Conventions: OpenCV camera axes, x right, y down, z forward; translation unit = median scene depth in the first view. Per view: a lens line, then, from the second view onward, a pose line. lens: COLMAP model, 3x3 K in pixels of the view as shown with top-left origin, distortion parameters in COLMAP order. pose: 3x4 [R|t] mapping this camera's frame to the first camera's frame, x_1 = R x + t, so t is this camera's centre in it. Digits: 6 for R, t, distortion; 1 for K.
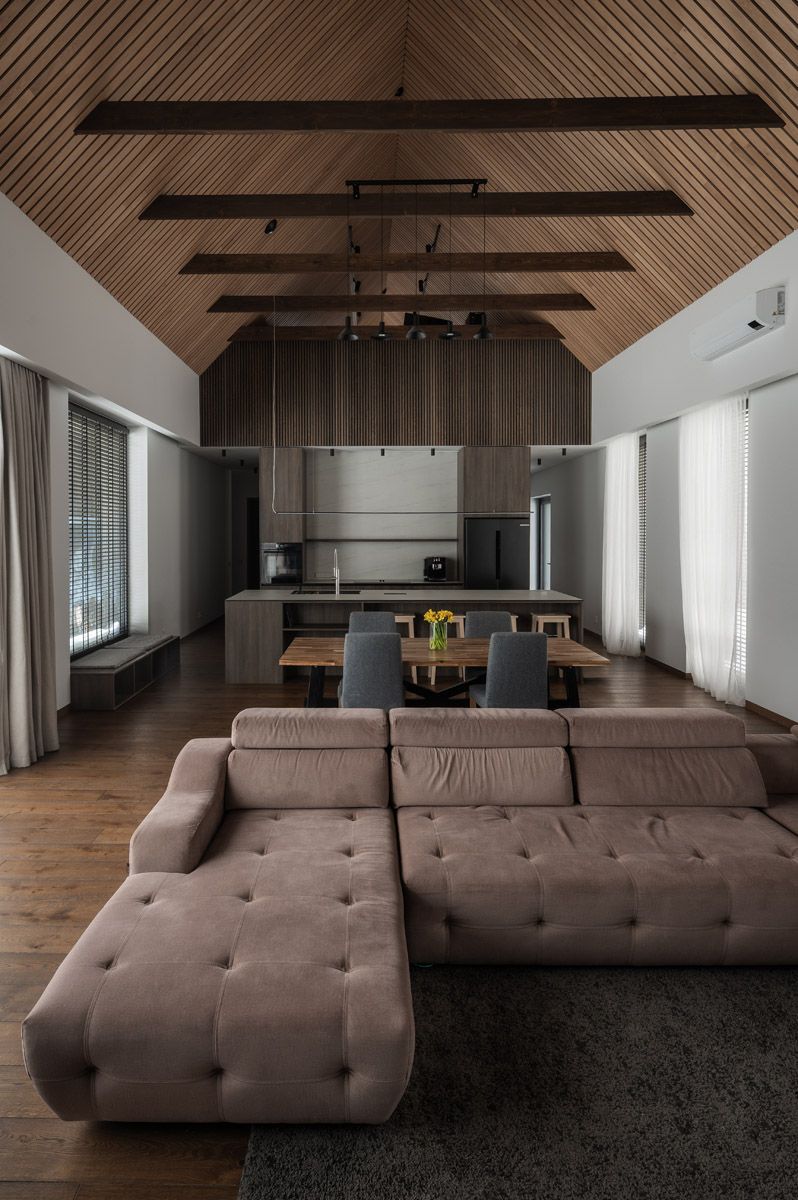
lens RADIAL K [[658.7, 0, 372.2], [0, 658.7, 550.3], [0, 0, 1]] dist [-0.001091, 0.000060]
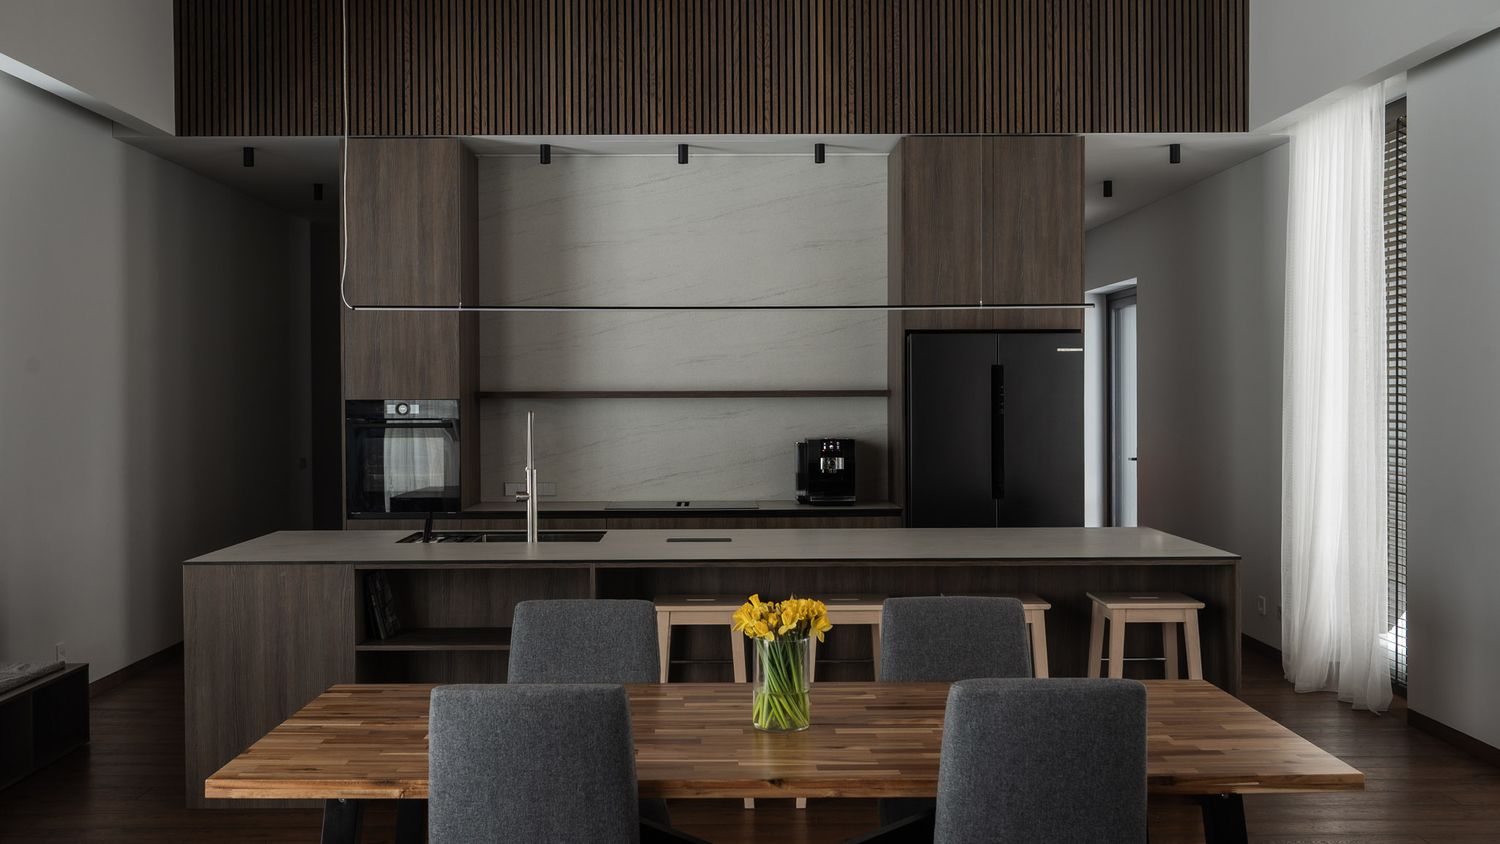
lens RADIAL K [[1488.1, 0, 750.0], [0, 1488.1, 422.0], [0, 0, 1]] dist [-0.002378, 0.000071]
pose [[0.999896, -0.003394, 0.014004, 0.068184], [0.003543, 0.999937, -0.010653, 0.016098], [-0.013967, 0.010701, 0.999845, 0.284160]]
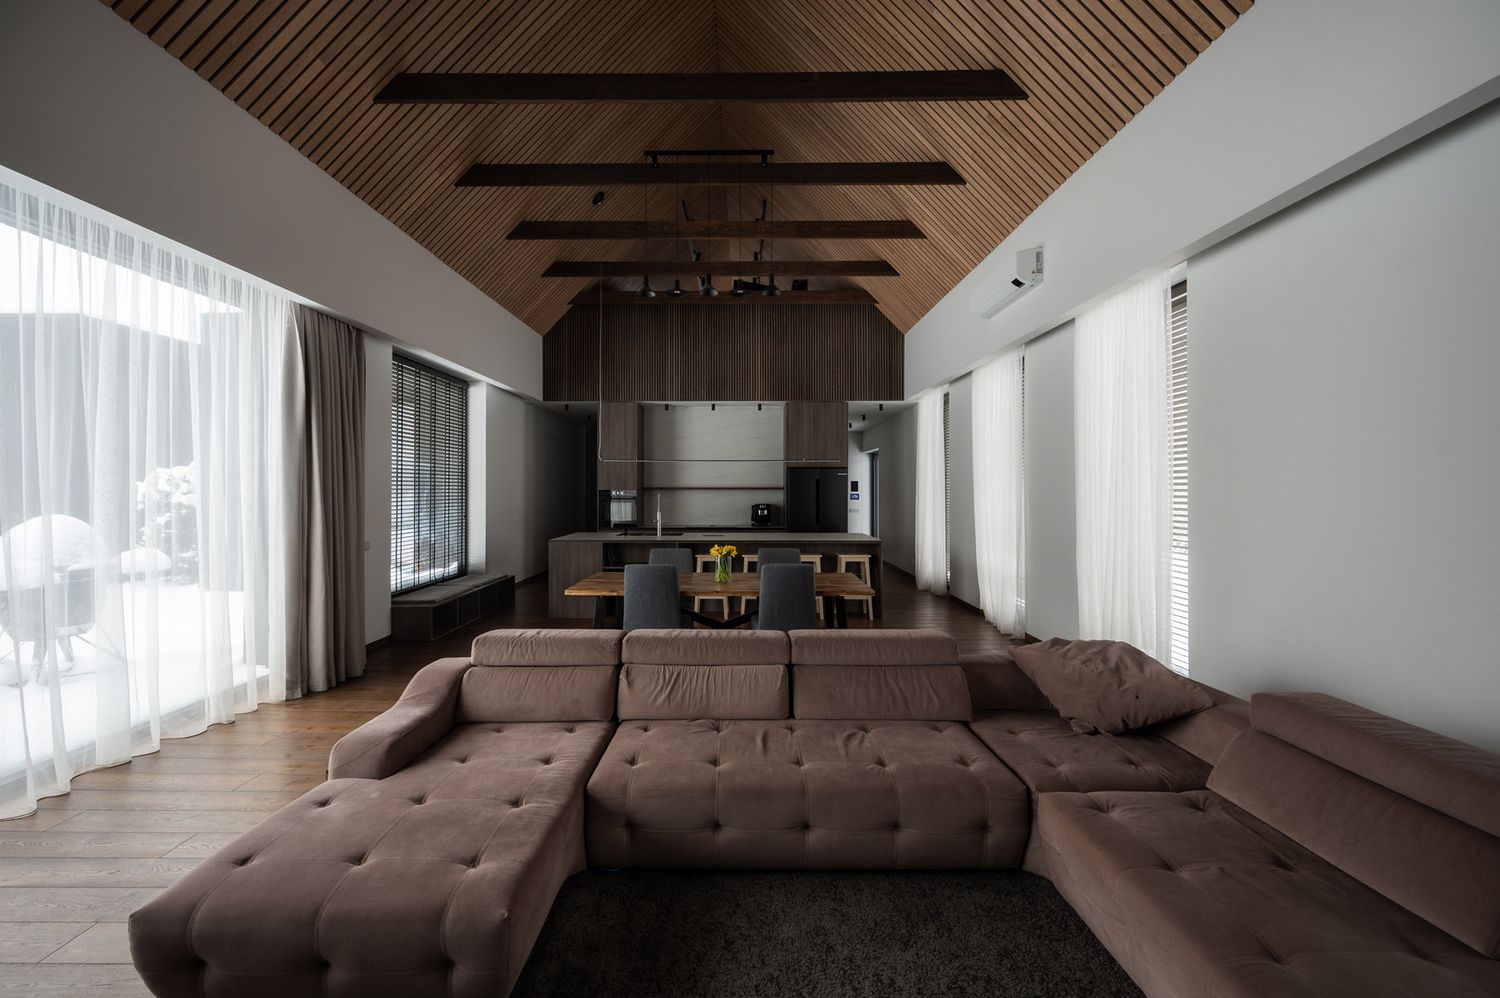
lens RADIAL K [[604.3, 0, 752.0], [0, 604.3, 491.3], [0, 0, 1]] dist [0.001071, -0.000175]
pose [[0.999992, 0.001746, 0.003600, 0.126726], [-0.001655, 0.999681, -0.025194, 0.024455], [-0.003643, 0.025187, 0.999676, 0.012778]]
